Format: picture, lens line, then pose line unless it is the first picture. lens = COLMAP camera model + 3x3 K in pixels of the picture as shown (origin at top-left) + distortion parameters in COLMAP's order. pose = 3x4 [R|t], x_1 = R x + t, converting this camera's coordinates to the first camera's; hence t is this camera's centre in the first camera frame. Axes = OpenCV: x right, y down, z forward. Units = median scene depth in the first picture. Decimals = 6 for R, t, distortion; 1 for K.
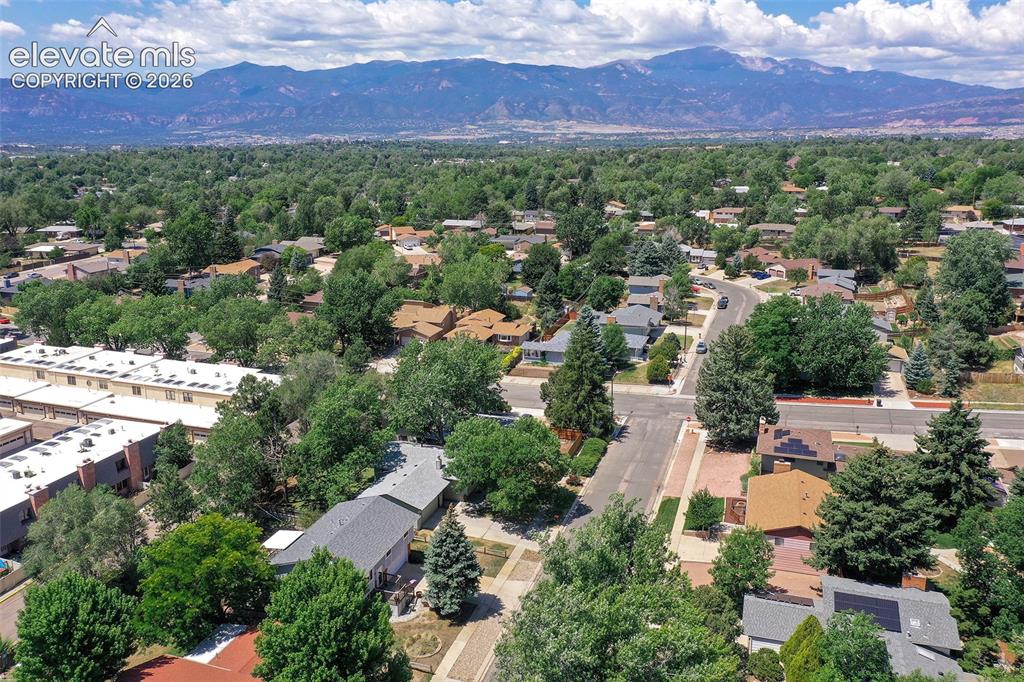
lens RADIAL K [[877.3, 0, 522.7], [0, 877.3, 289.0], [0, 0, 1]] dist [-0.004742, -0.003358]
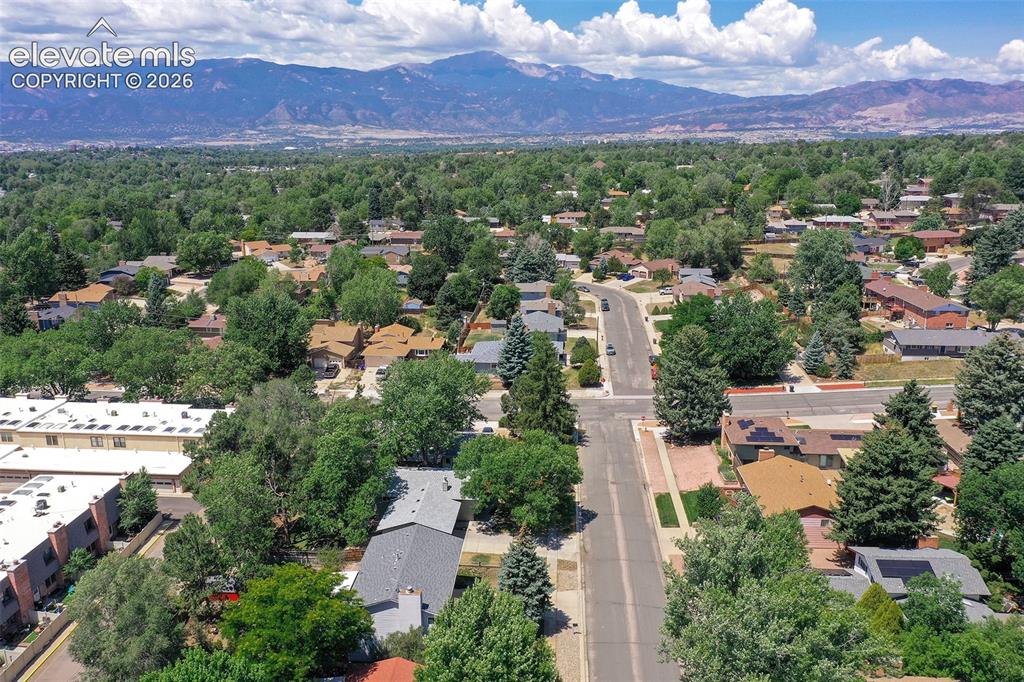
lens RADIAL K [[877.3, 0, 510.8], [0, 877.3, 341.2], [0, 0, 1]] dist [-0.004742, -0.003358]
pose [[0.961522, -0.062727, 0.267472, -0.150829], [0.048610, 0.997069, 0.059086, -0.007840], [-0.270395, -0.043811, 0.961752, 0.027661]]
